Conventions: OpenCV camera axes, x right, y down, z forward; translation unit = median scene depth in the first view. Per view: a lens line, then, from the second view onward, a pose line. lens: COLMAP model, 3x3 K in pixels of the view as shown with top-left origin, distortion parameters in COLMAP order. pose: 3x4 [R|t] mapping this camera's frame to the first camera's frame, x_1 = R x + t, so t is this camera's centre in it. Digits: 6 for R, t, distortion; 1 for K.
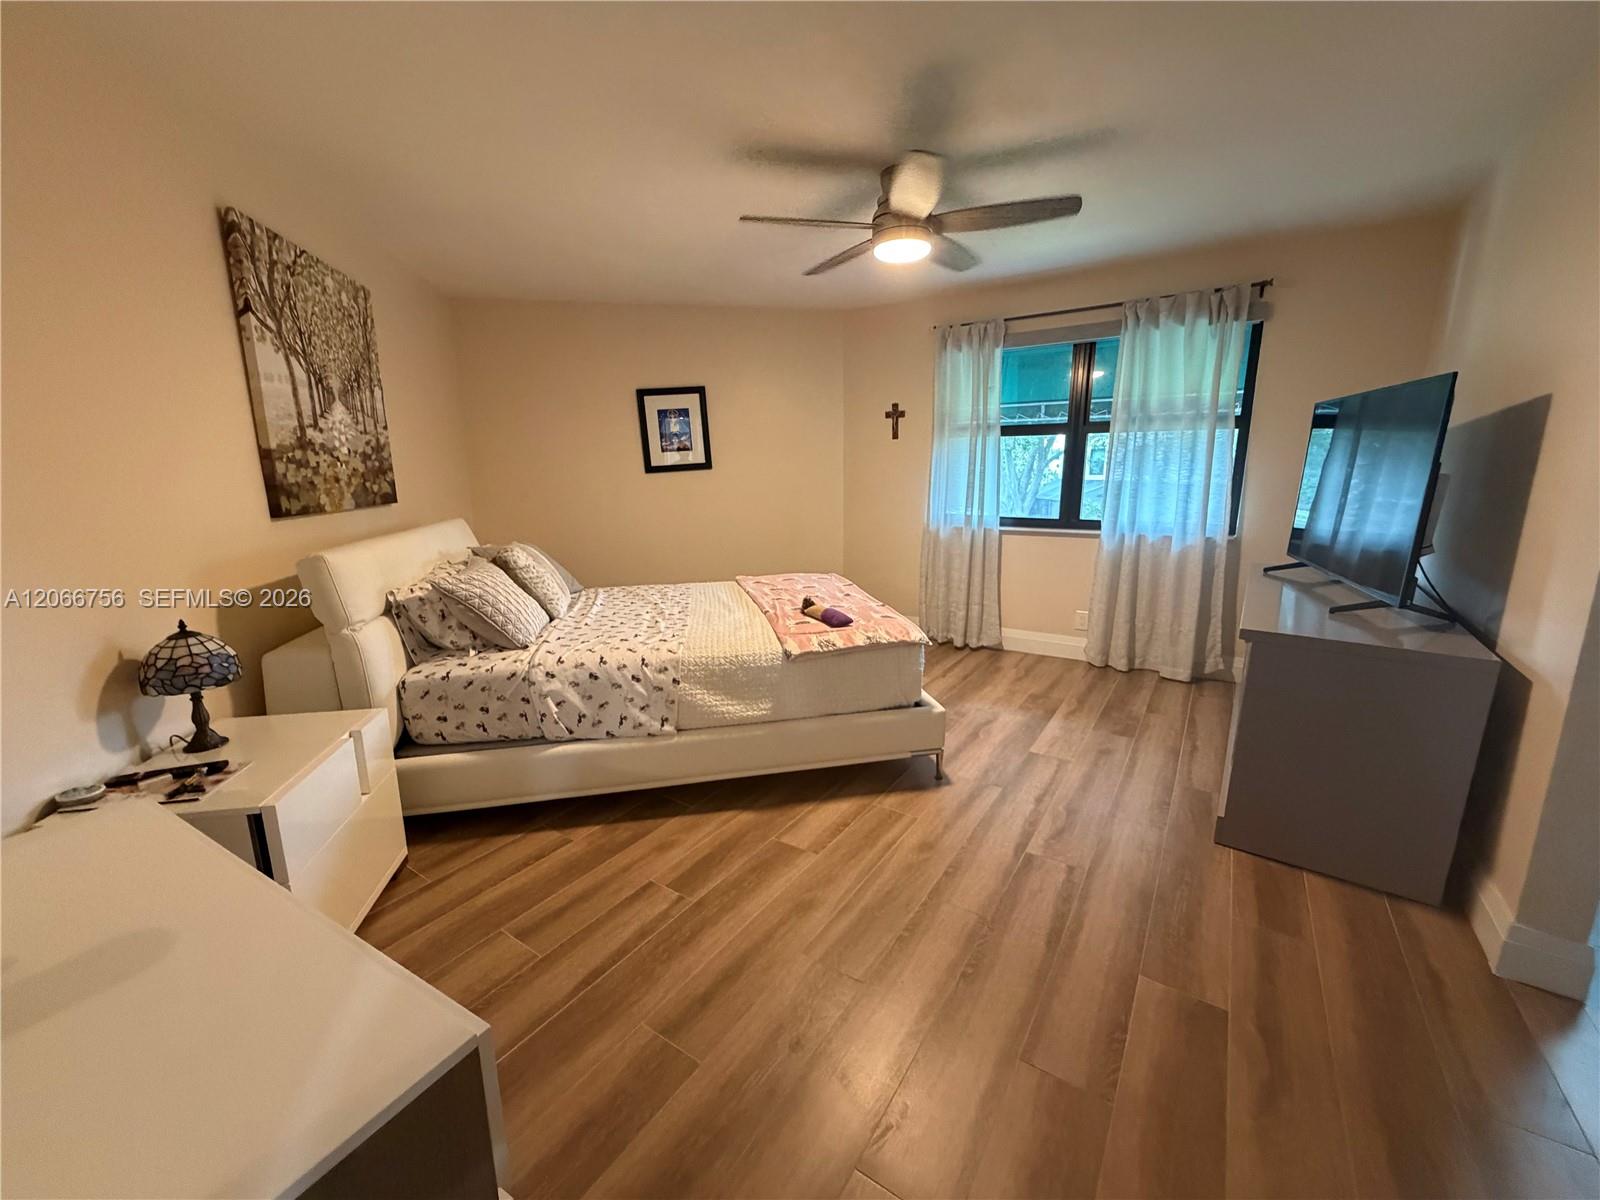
lens RADIAL K [[637.8, 0, 796.3], [0, 637.8, 601.5], [0, 0, 1]] dist [0.000576, -0.000572]
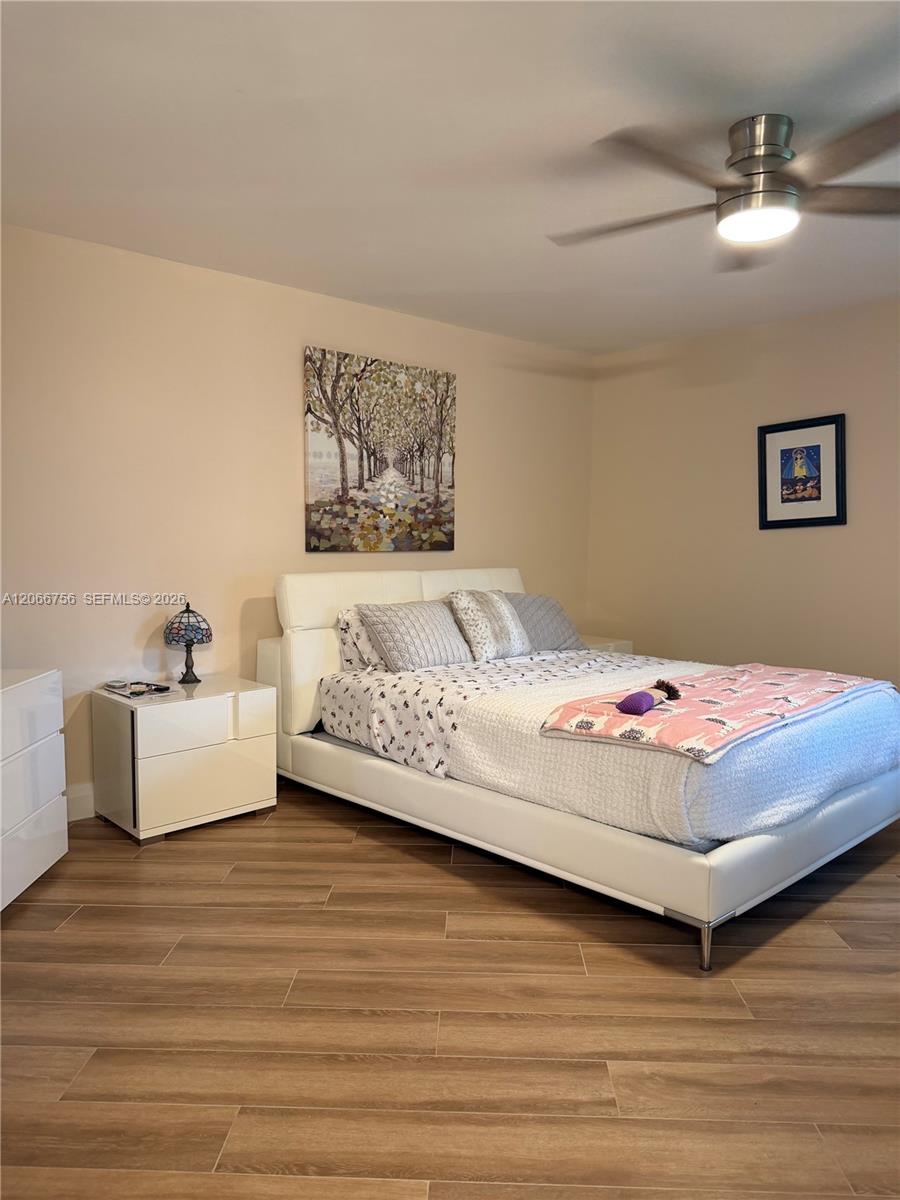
lens RADIAL K [[846.3, 0, 450.1], [0, 846.3, 604.5], [0, 0, 1]] dist [0.186085, -0.348929]
pose [[0.526060, 0.082888, -0.846398, 0.894722], [-0.187321, 0.982090, -0.020249, -0.033315], [0.829561, 0.169201, 0.532165, 0.251037]]
